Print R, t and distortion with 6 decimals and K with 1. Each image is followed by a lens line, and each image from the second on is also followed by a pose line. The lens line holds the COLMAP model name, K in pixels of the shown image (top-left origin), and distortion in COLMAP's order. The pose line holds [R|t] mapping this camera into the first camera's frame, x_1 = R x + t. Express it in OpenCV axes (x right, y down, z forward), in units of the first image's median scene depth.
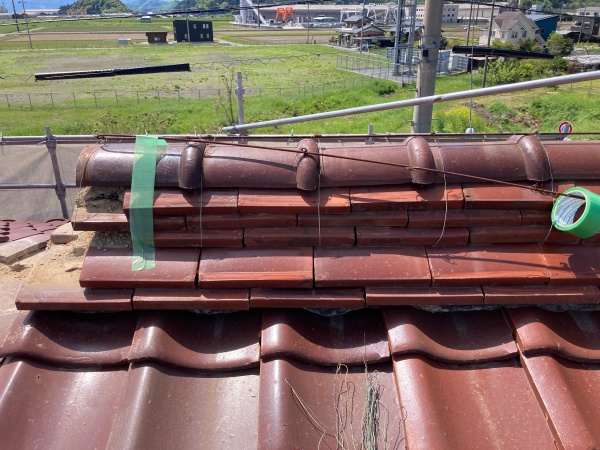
lens RADIAL K [[490.6, 0, 293.9], [0, 490.6, 225.8], [0, 0, 1]] dist [0.028653, -0.036070]
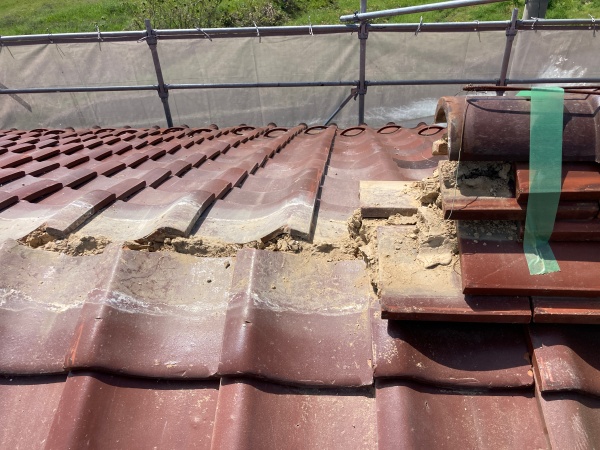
lens RADIAL K [[490.6, 0, 301.8], [0, 490.6, 222.8], [0, 0, 1]] dist [0.028653, -0.036070]
pose [[0.997746, 0.008165, -0.066598, -0.614009], [0.007037, 0.974360, 0.224886, -0.157979], [0.066727, -0.224848, 0.972106, 0.238526]]
